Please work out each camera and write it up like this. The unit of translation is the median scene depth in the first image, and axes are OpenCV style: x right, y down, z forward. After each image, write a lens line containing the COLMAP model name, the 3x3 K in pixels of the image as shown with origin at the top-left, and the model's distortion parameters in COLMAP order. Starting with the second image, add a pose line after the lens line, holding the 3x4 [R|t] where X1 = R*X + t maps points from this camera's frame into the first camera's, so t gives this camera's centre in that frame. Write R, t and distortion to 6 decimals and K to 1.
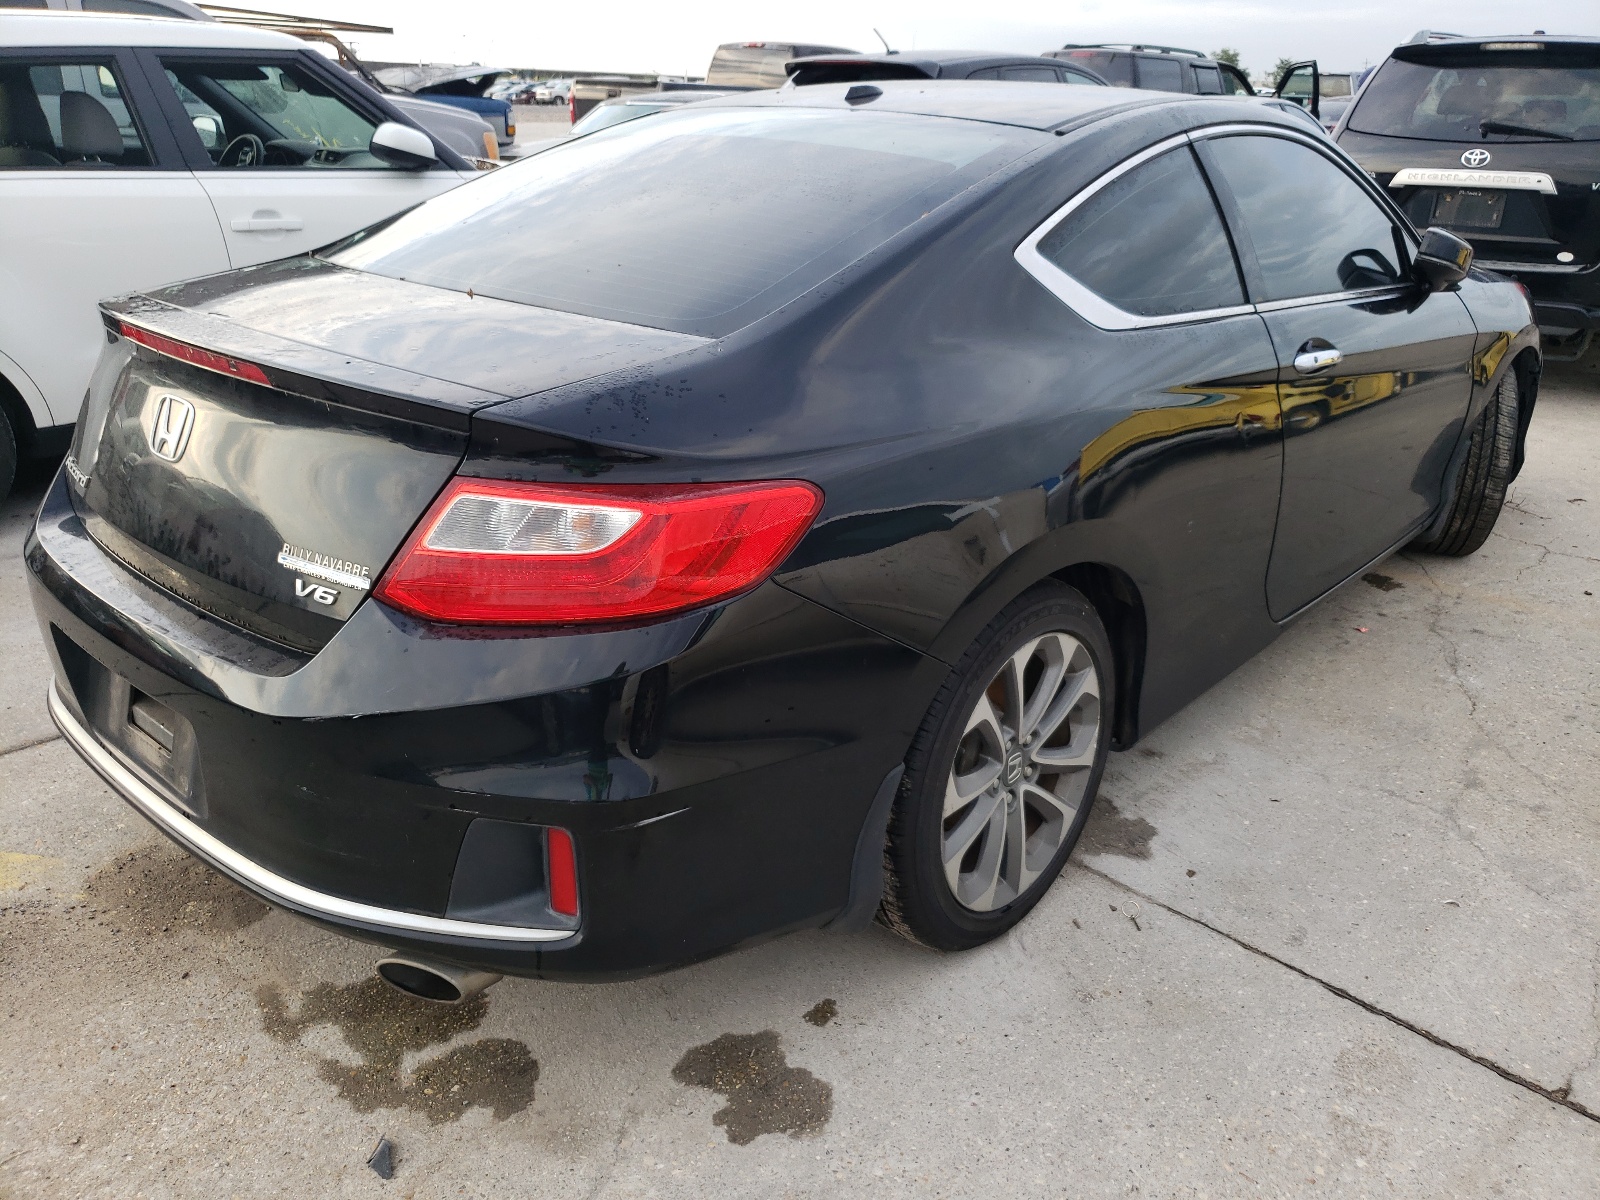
lens RADIAL K [[1218.0, 0, 802.9], [0, 1218.0, 597.2], [0, 0, 1]] dist [0.008708, 0.006326]
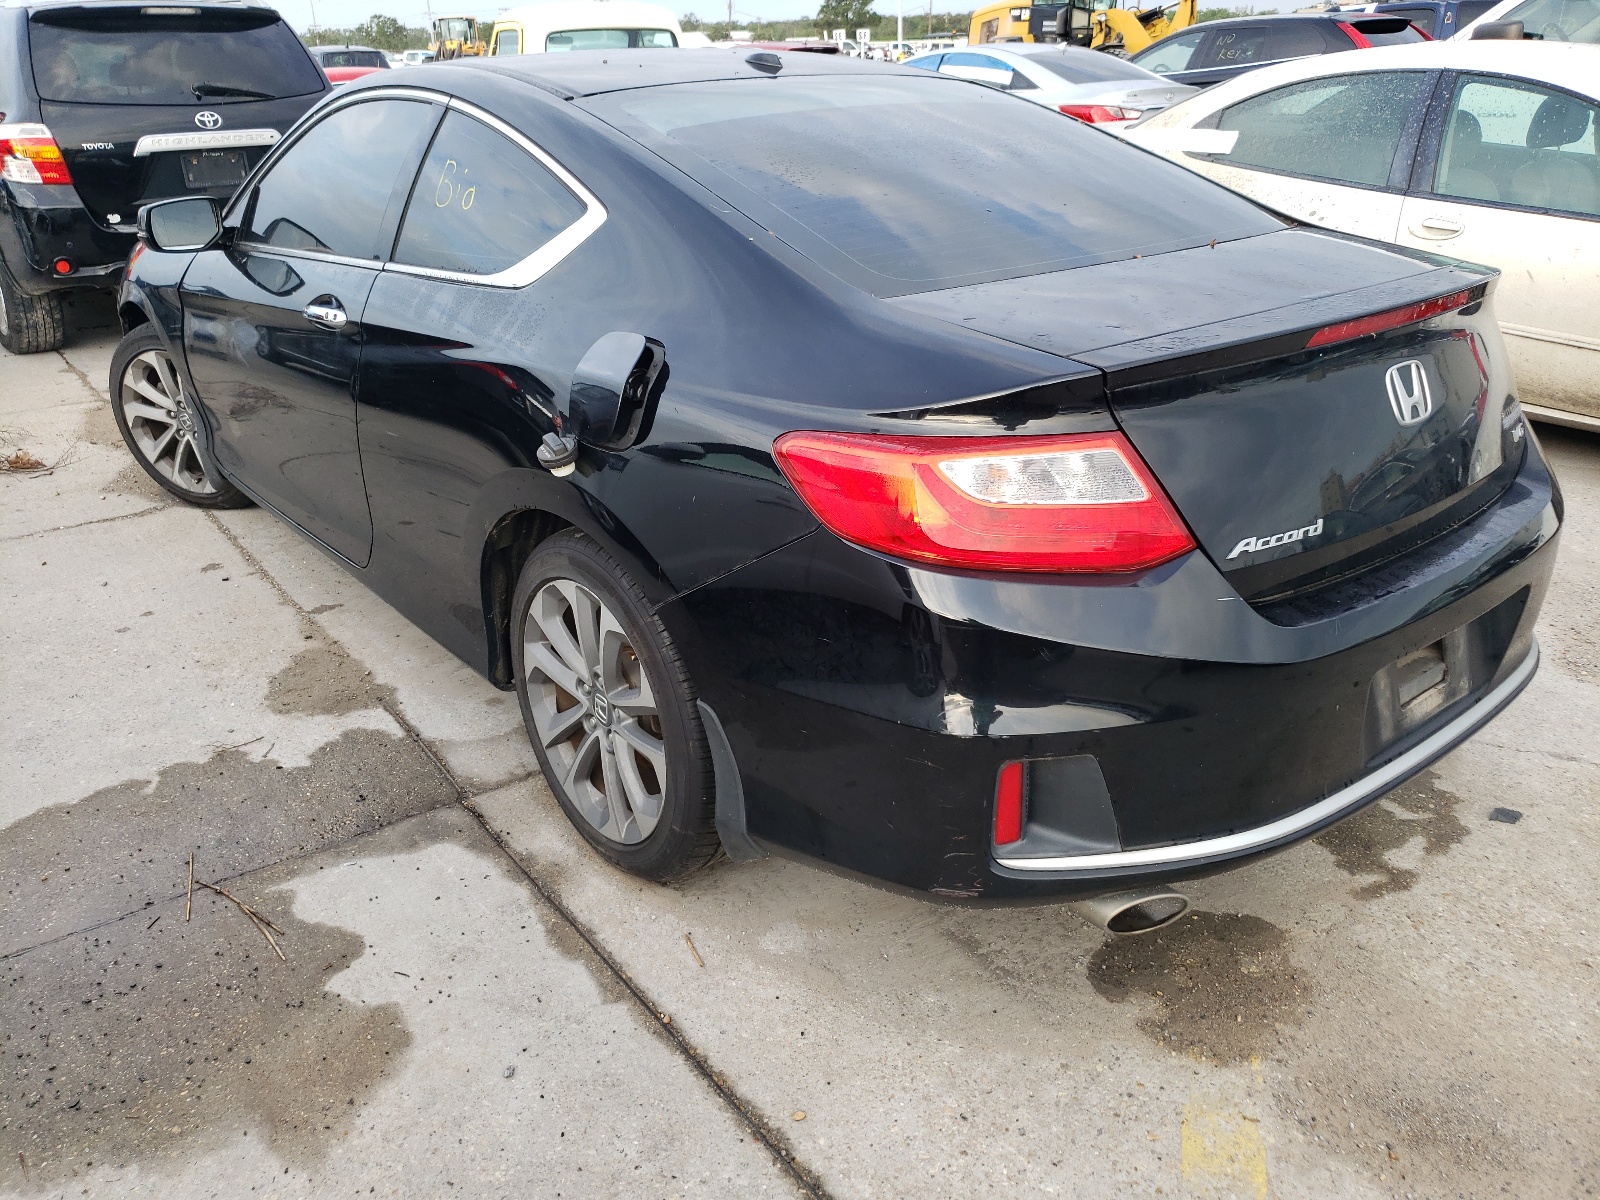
lens RADIAL K [[1218.0, 0, 805.1], [0, 1218.0, 599.6], [0, 0, 1]] dist [0.008708, 0.006326]
pose [[0.170394, -0.418153, 0.892252, -0.458300], [0.397889, 0.857589, 0.325923, -0.147770], [-0.901471, 0.299482, 0.312507, 0.344229]]
